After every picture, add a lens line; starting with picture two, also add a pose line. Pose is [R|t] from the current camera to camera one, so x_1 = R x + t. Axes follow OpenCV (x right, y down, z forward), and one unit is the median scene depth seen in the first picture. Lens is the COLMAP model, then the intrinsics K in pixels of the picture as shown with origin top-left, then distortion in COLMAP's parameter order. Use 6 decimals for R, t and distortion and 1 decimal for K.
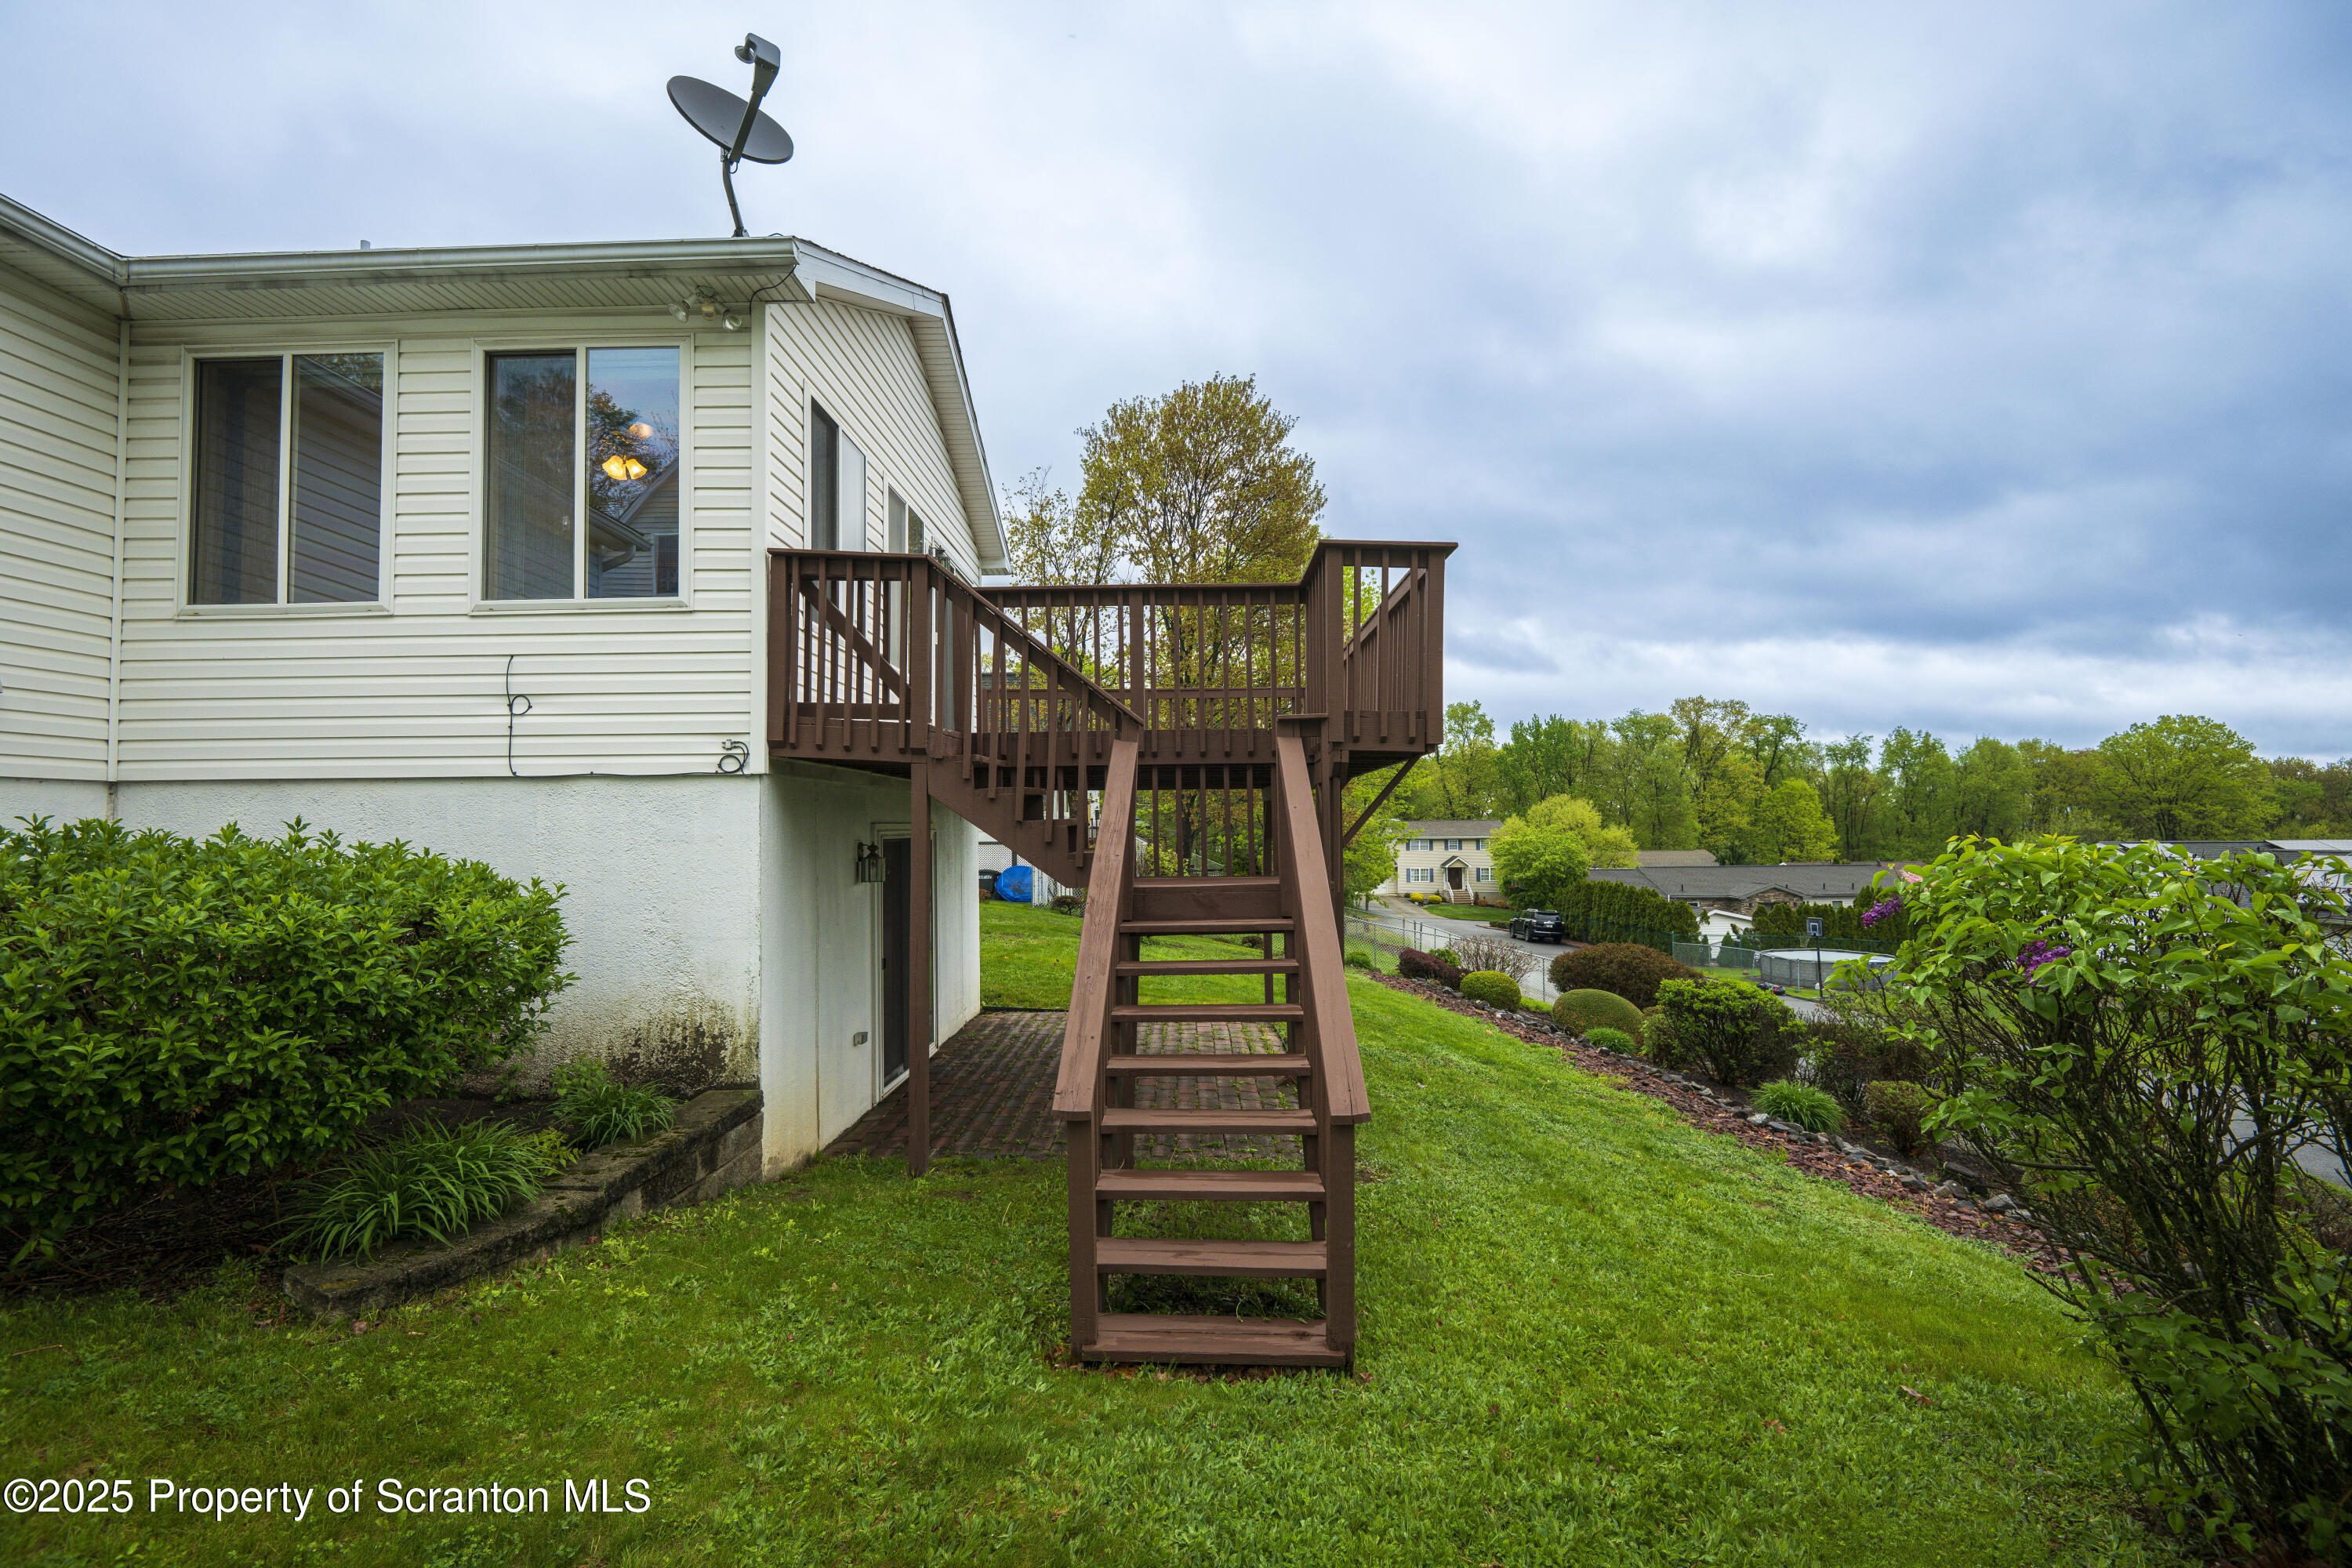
lens RADIAL K [[1069.9, 0, 1176.0], [0, 1069.9, 784.0], [0, 0, 1]] dist [-0.016631, -0.000435]
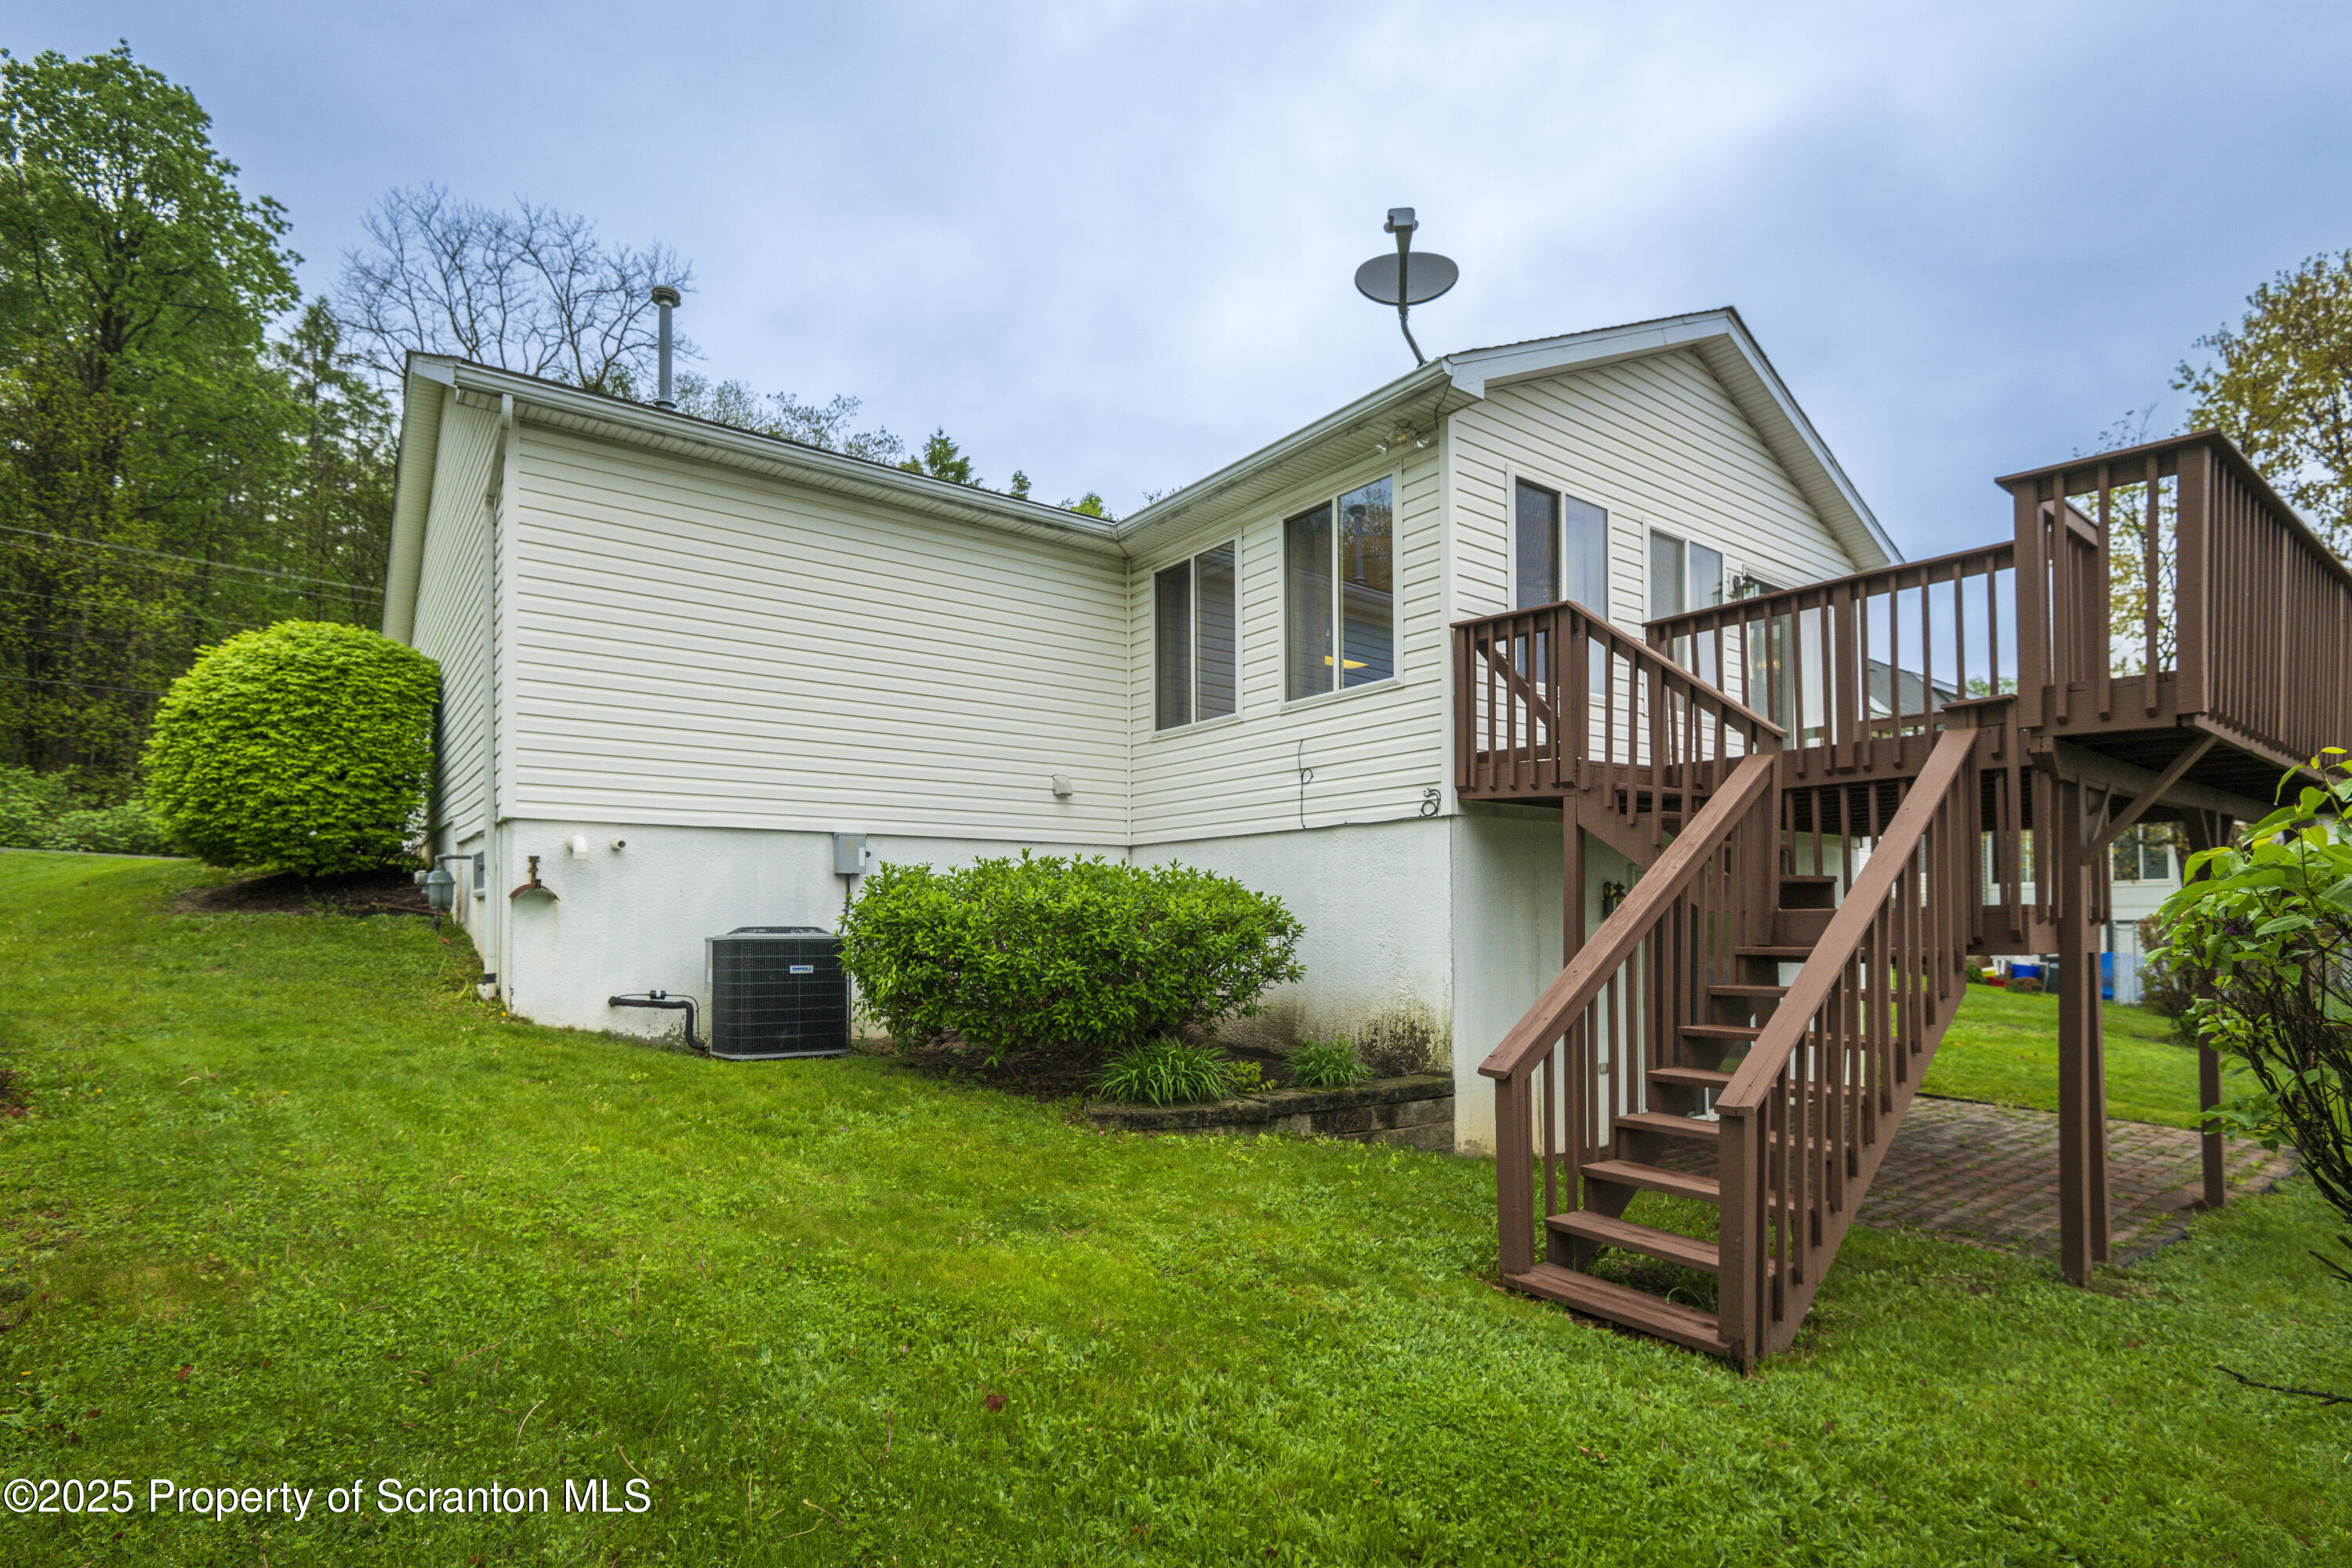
lens RADIAL K [[1127.2, 0, 1172.7], [0, 1127.2, 887.0], [0, 0, 1]] dist [-0.000450, -0.000197]
pose [[0.614151, -0.014554, -0.789054, 0.414101], [0.027652, 0.999613, 0.003085, 0.058740], [0.788704, -0.023714, 0.614316, -0.019044]]
